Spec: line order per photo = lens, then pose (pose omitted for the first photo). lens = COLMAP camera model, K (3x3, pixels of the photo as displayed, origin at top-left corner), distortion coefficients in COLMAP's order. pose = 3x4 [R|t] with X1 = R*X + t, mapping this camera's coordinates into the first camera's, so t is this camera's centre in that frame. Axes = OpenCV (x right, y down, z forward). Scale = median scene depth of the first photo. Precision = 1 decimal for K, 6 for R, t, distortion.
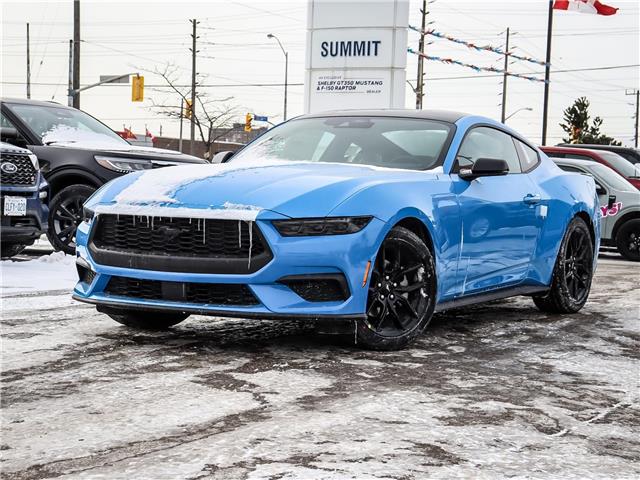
lens RADIAL K [[1367.6, 0, 320.0], [0, 1367.6, 240.0], [0, 0, 1]] dist [0.275596, 0.193244]
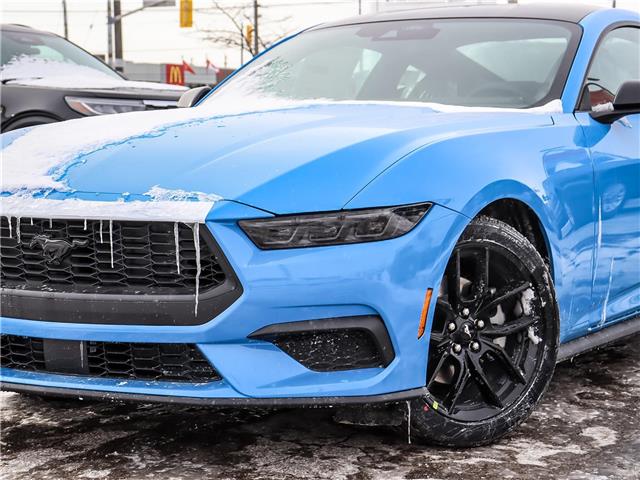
lens RADIAL K [[1586.8, 0, 320.0], [0, 1586.8, 240.0], [0, 0, 1]] dist [0.367796, 0.420661]
pose [[0.998118, -0.032148, -0.052219, 0.025376], [0.034002, 0.998808, 0.035009, -0.025017], [0.051031, -0.036719, 0.998022, 0.368547]]
